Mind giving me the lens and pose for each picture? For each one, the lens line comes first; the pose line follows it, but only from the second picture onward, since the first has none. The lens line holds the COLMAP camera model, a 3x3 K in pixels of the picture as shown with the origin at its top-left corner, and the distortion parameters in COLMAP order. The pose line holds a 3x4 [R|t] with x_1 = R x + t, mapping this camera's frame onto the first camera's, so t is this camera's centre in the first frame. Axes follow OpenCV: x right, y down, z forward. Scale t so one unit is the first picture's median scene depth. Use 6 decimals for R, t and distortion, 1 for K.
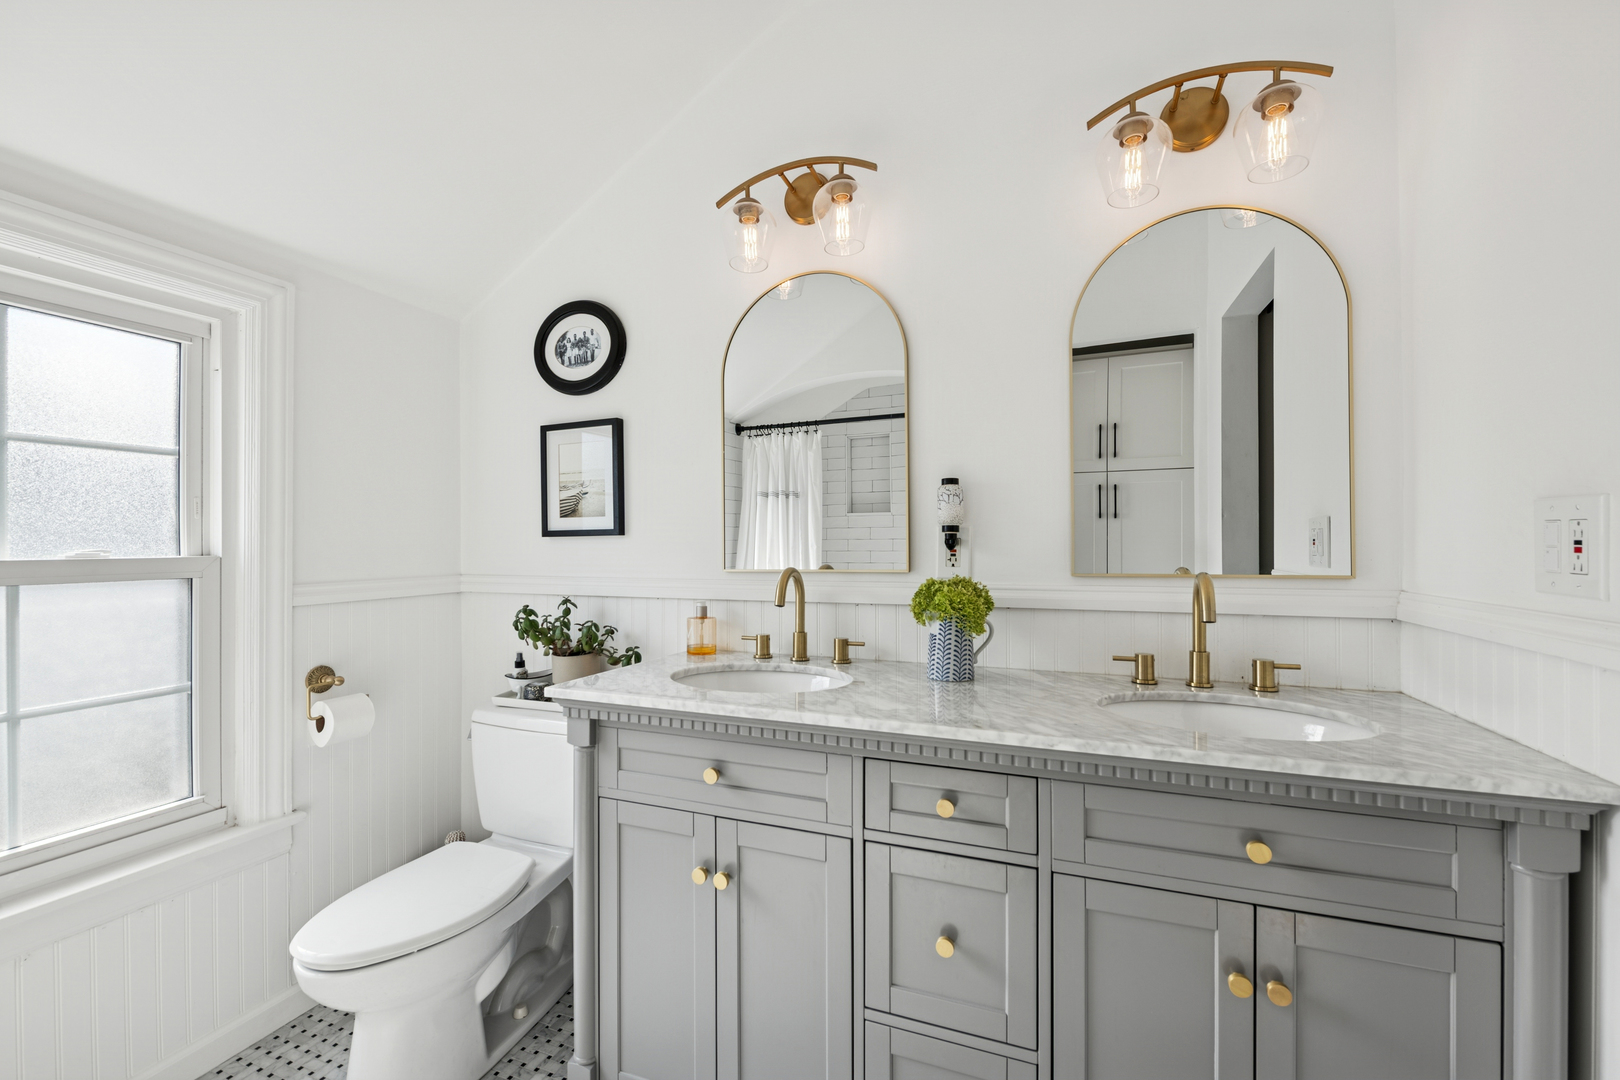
lens RADIAL K [[665.3, 0, 810.0], [0, 665.3, 540.0], [0, 0, 1]] dist [0.003776, 0.000106]
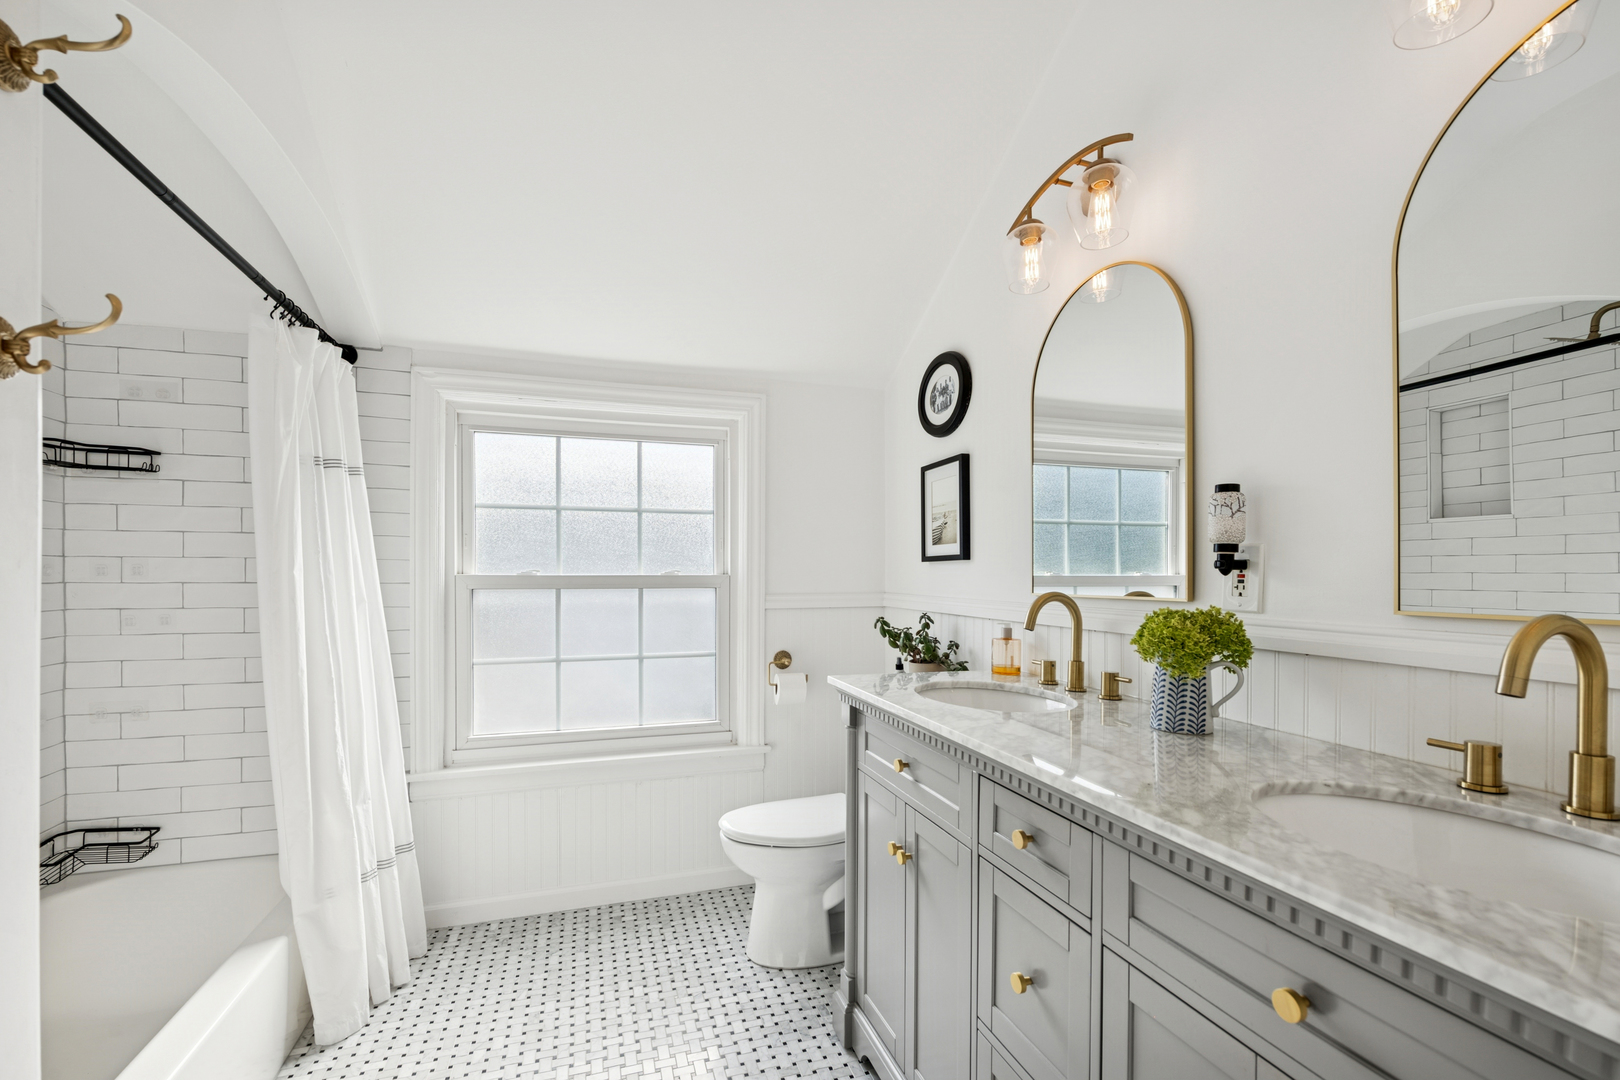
lens RADIAL K [[693.8, 0, 809.0], [0, 693.8, 572.7], [0, 0, 1]] dist [0.000879, -0.000047]
pose [[0.634217, 0.006514, -0.773127, 0.513466], [-0.001533, 0.999973, 0.007167, 0.007100], [0.773153, -0.003361, 0.634210, 0.086961]]
